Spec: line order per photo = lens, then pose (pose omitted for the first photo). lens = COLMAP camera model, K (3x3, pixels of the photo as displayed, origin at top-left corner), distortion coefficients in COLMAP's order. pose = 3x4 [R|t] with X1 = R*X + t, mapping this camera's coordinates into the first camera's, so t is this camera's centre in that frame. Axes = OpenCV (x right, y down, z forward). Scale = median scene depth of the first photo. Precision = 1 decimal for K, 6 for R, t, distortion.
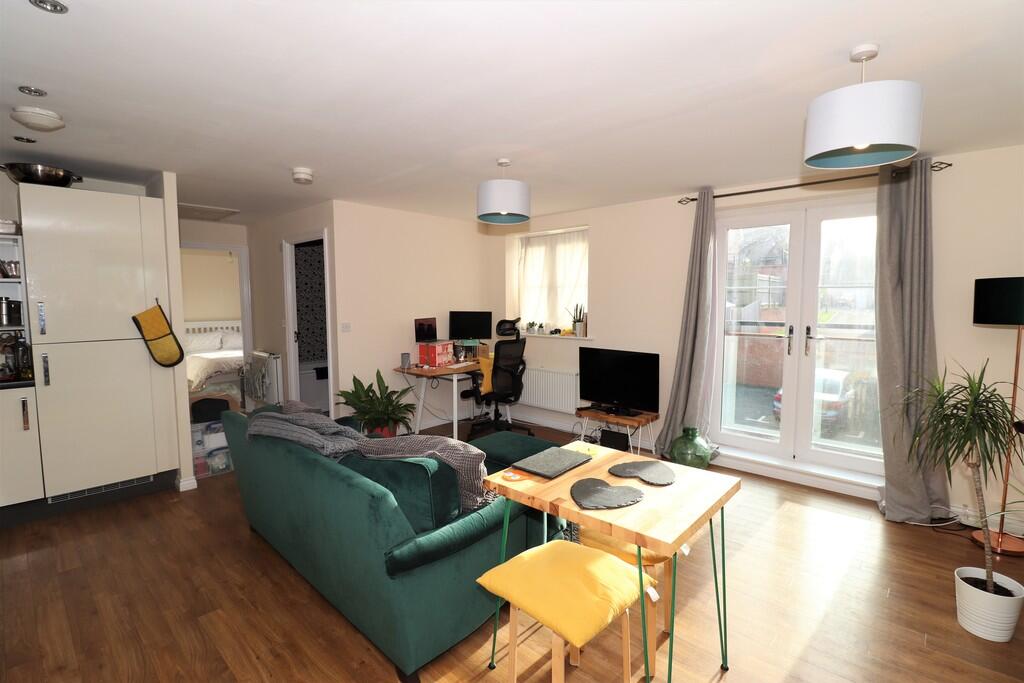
lens RADIAL K [[480.3, 0, 512.0], [0, 480.3, 341.5], [0, 0, 1]] dist [0.000558, -0.000213]
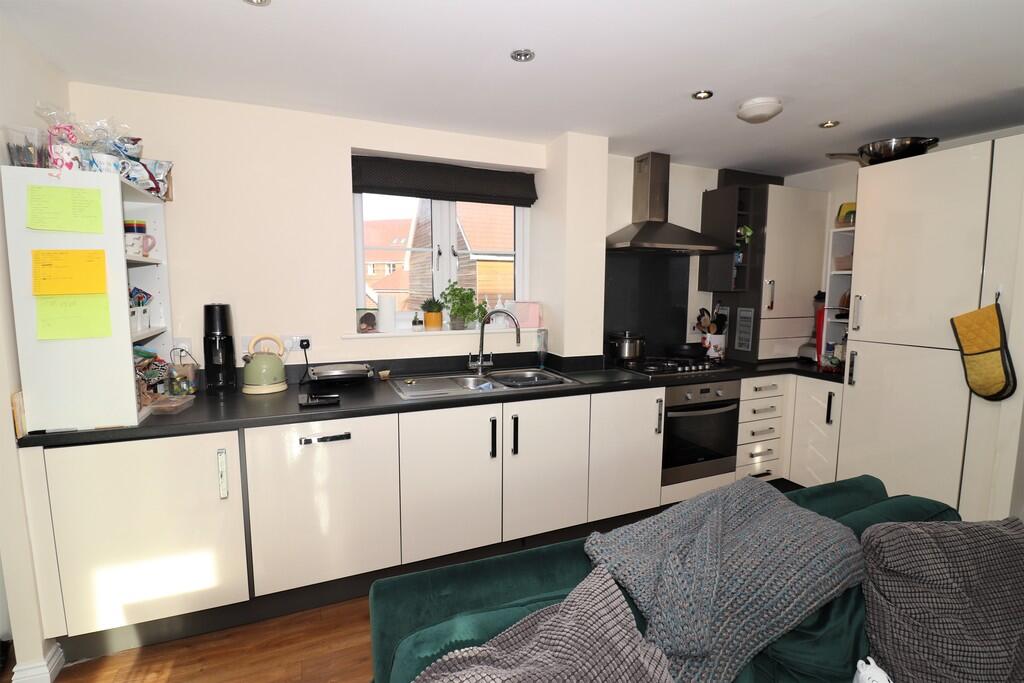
lens RADIAL K [[480.3, 0, 512.0], [0, 480.3, 341.5], [0, 0, 1]] dist [0.000558, -0.000213]
pose [[-0.410243, 0.104875, -0.905926, 0.124763], [-0.089135, 0.983999, 0.154277, -0.069298], [0.907610, 0.144041, -0.394330, 0.694985]]
